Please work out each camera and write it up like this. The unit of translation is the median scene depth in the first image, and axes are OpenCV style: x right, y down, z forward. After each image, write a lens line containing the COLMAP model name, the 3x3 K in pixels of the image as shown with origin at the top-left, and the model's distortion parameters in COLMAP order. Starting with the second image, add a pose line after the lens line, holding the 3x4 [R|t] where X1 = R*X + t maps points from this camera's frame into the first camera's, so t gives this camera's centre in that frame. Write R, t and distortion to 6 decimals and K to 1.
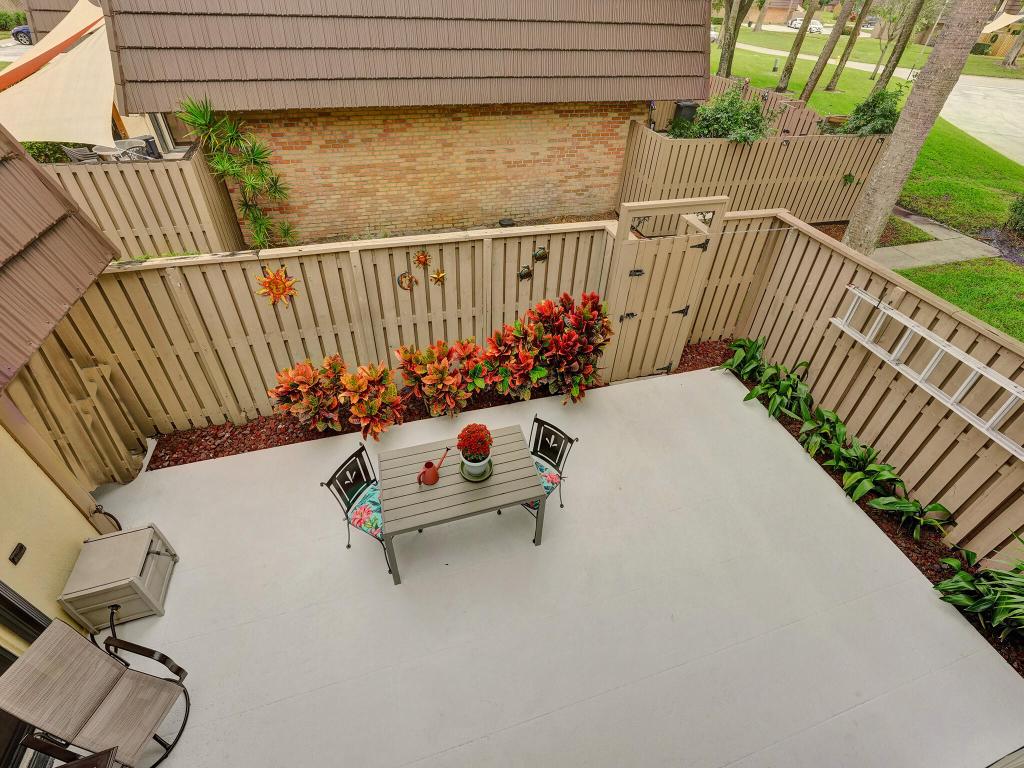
lens RADIAL K [[451.2, 0, 525.5], [0, 451.2, 345.6], [0, 0, 1]] dist [-0.010085, -0.000088]
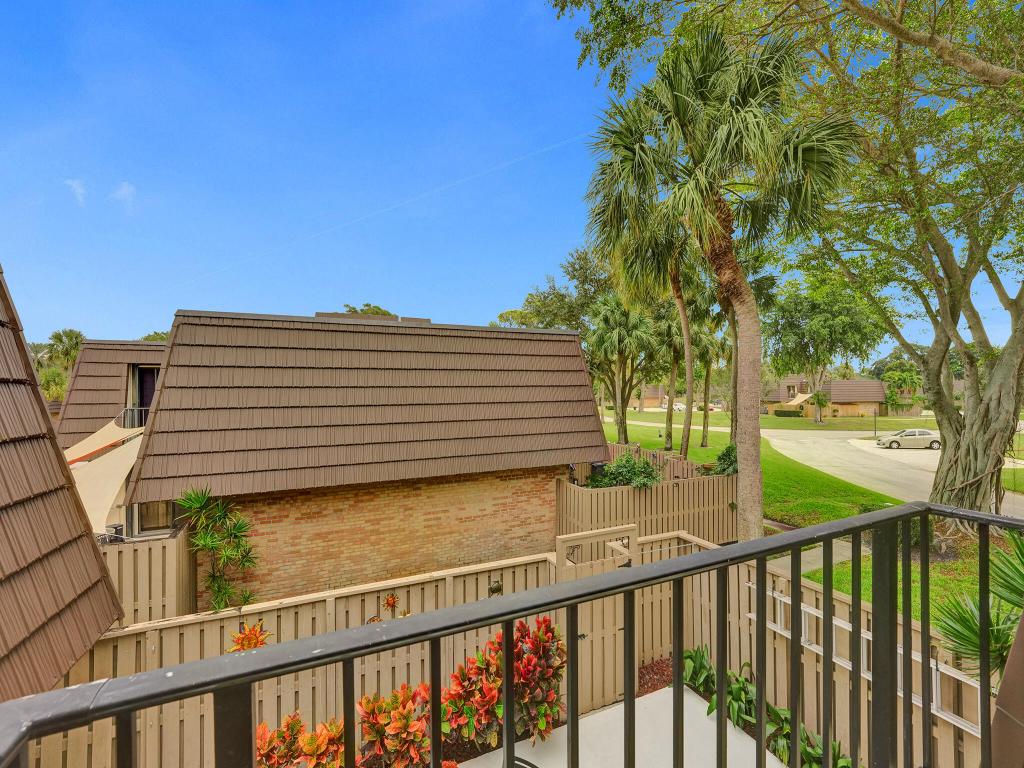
lens RADIAL K [[434.4, 0, 533.6], [0, 434.4, 419.9], [0, 0, 1]] dist [-0.015782, 0.000040]
pose [[0.986470, -0.055330, 0.154326, -0.016175], [0.133994, 0.814492, -0.564490, 0.080777], [-0.094464, 0.577531, 0.810885, -0.145213]]
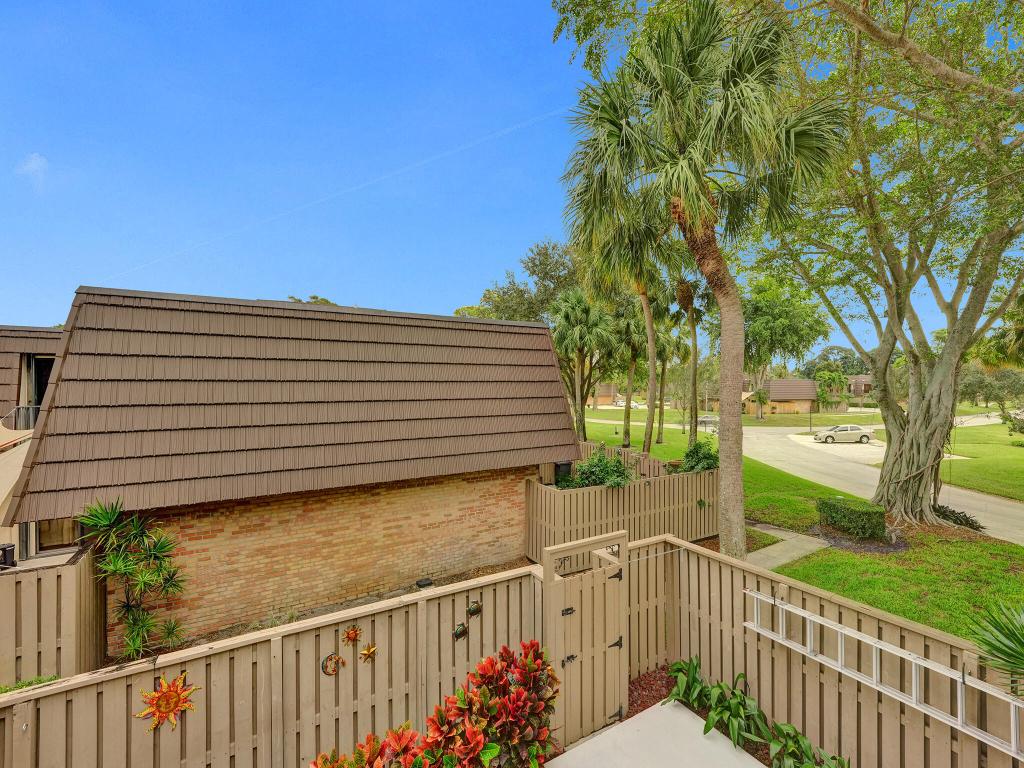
lens RADIAL K [[433.1, 0, 534.0], [0, 433.1, 415.8], [0, 0, 1]] dist [-0.016019, 0.002957]
pose [[0.964472, -0.059100, 0.257491, -0.056099], [0.196730, 0.811192, -0.550695, 0.006298], [-0.176329, 0.581786, 0.793998, -0.042673]]
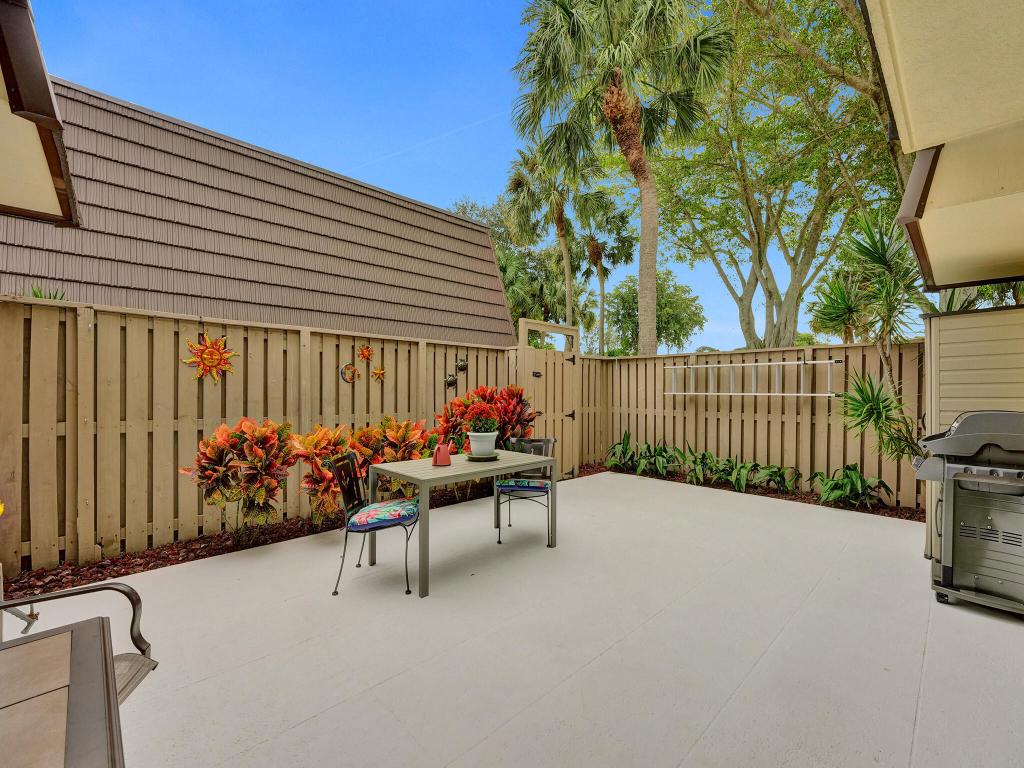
lens RADIAL K [[423.8, 0, 541.0], [0, 423.8, 414.5], [0, 0, 1]] dist [-0.007752, 0.000039]
pose [[0.875852, -0.059120, 0.478945, -0.302061], [0.316158, 0.820112, -0.476929, 0.468327], [-0.364592, 0.569141, 0.736988, 0.145850]]
